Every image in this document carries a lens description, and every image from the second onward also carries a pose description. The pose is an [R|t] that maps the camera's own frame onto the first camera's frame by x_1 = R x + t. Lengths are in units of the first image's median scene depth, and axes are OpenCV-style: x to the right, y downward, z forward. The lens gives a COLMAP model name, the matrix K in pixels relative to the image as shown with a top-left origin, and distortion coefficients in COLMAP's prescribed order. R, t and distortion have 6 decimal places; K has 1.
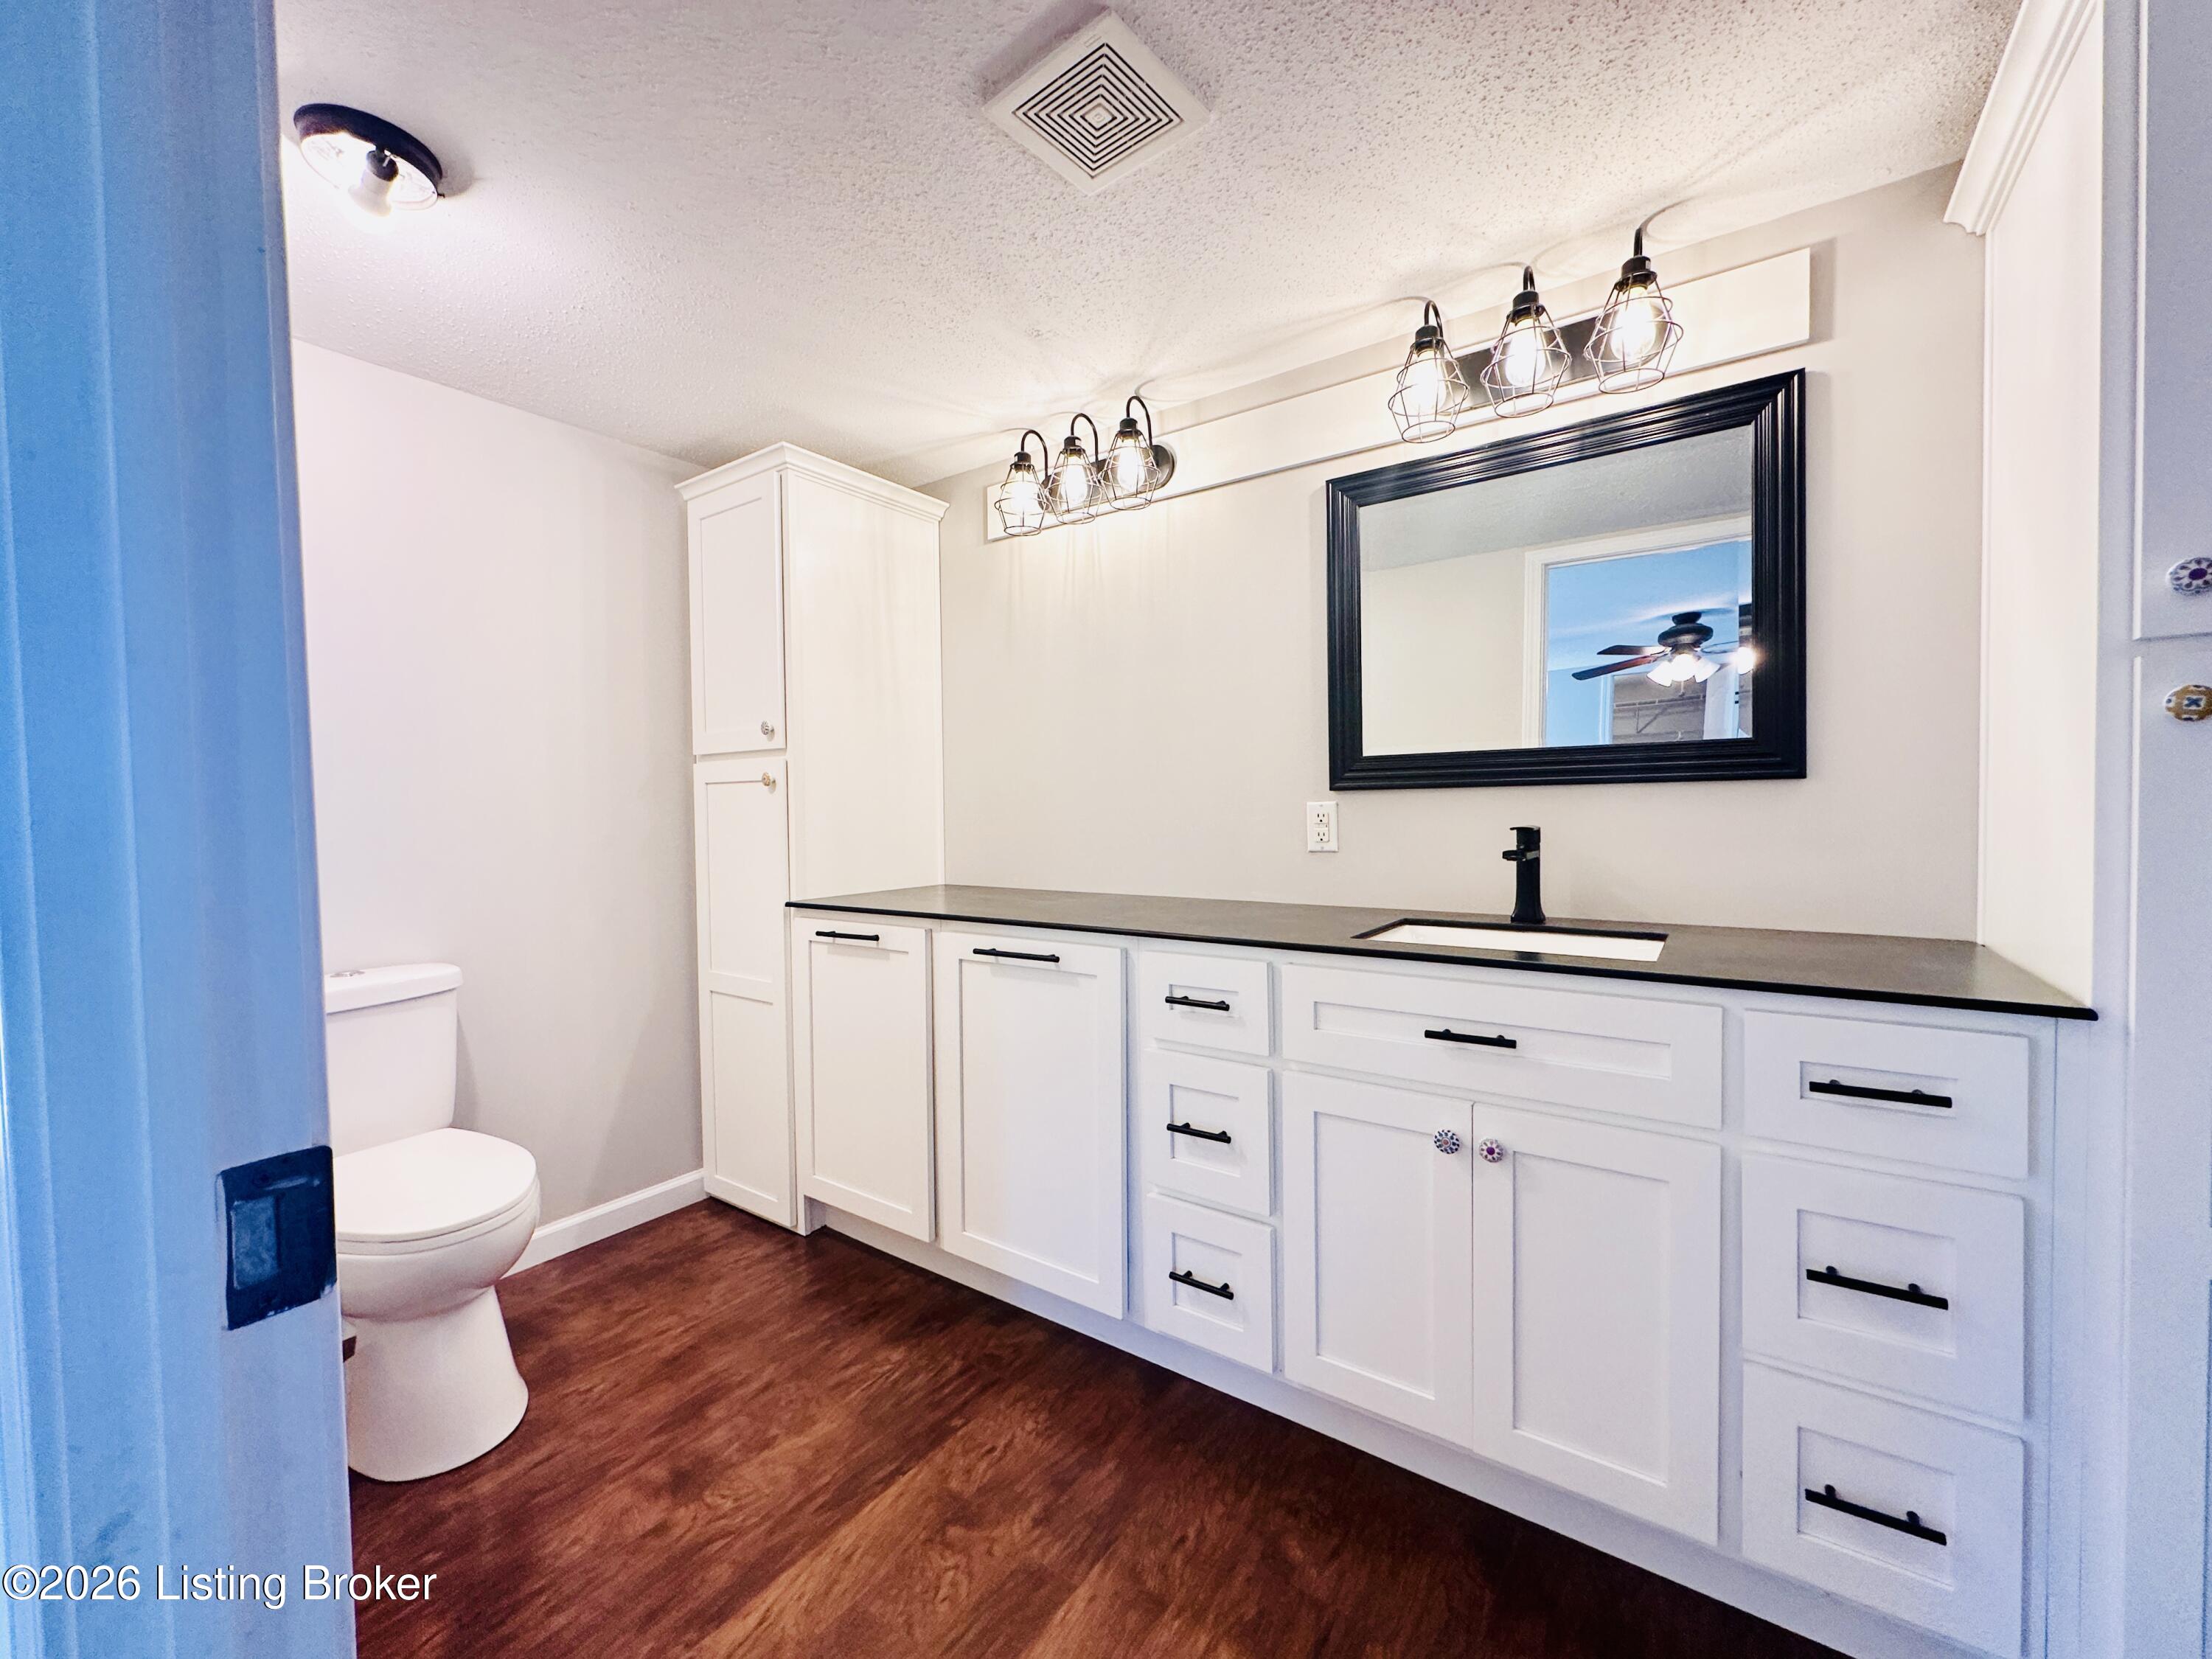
lens RADIAL K [[884.4, 0, 1087.9], [0, 884.4, 835.8], [0, 0, 1]] dist [-0.004451, 0.001232]
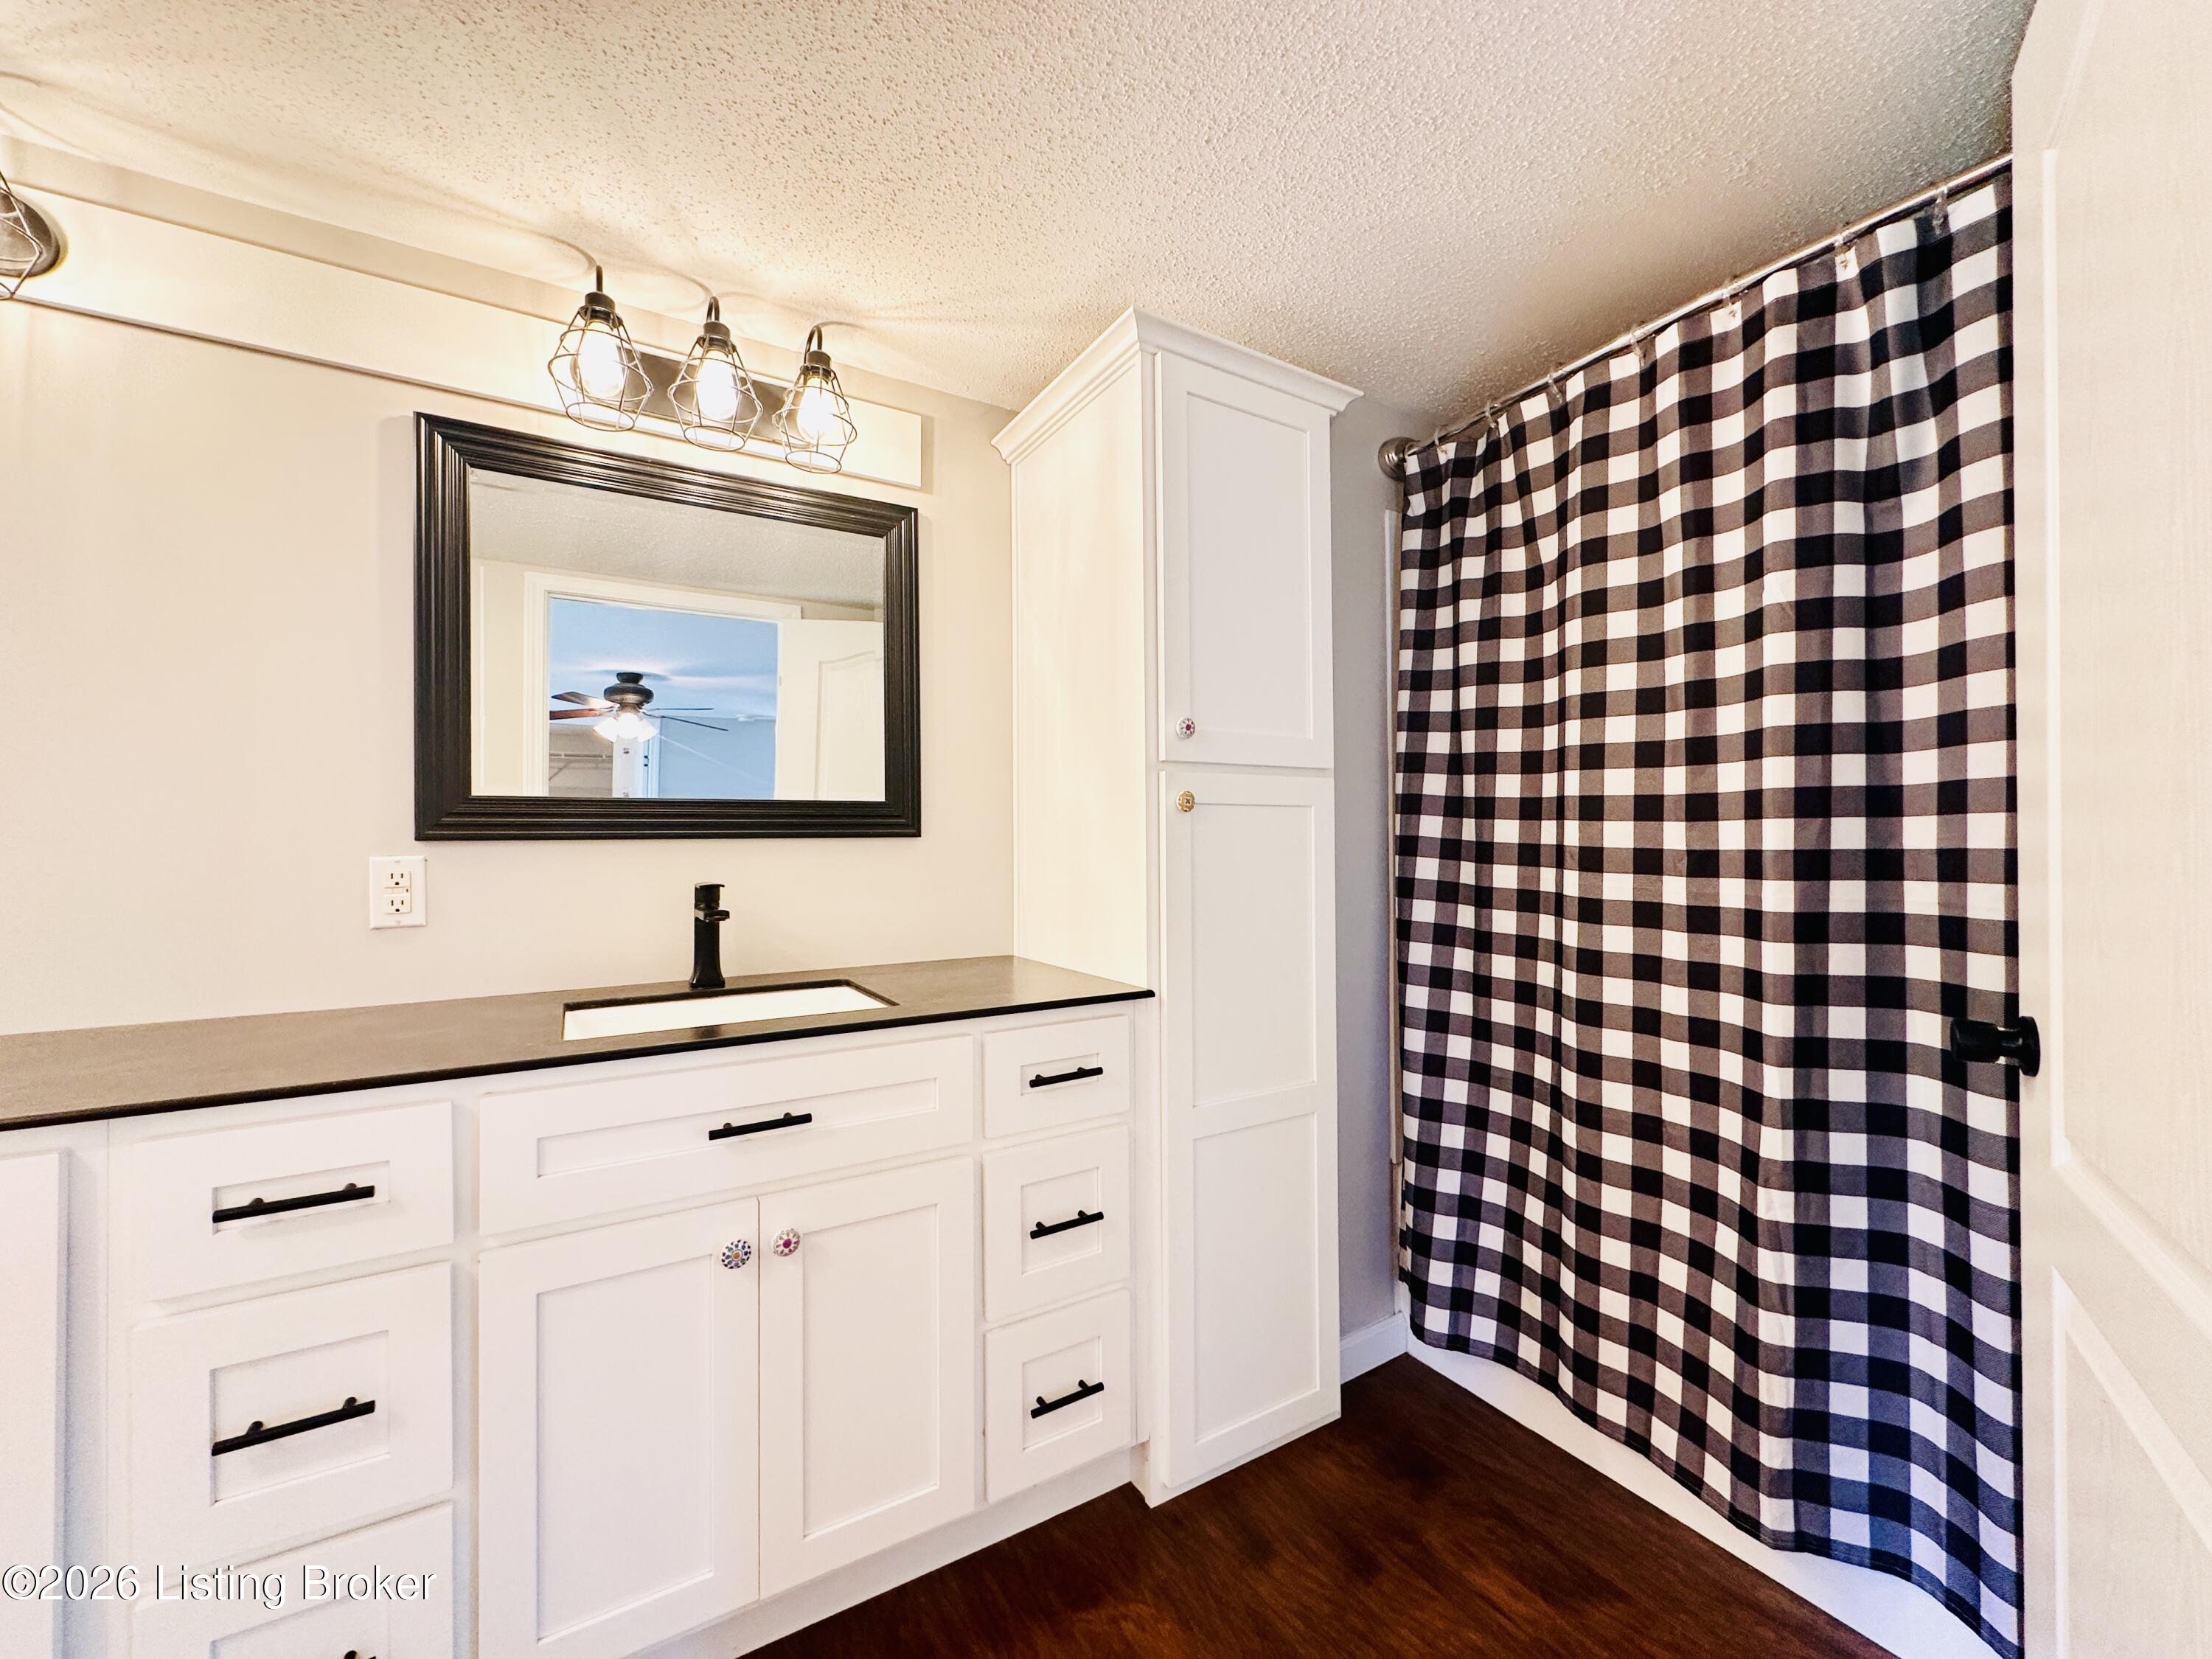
lens RADIAL K [[884.4, 0, 1086.2], [0, 884.4, 839.8], [0, 0, 1]] dist [-0.004451, 0.001232]
pose [[0.392820, 0.012854, 0.919525, -0.216793], [0.033231, 0.999051, -0.028161, -0.018332], [-0.919015, 0.041619, 0.392020, 0.284388]]
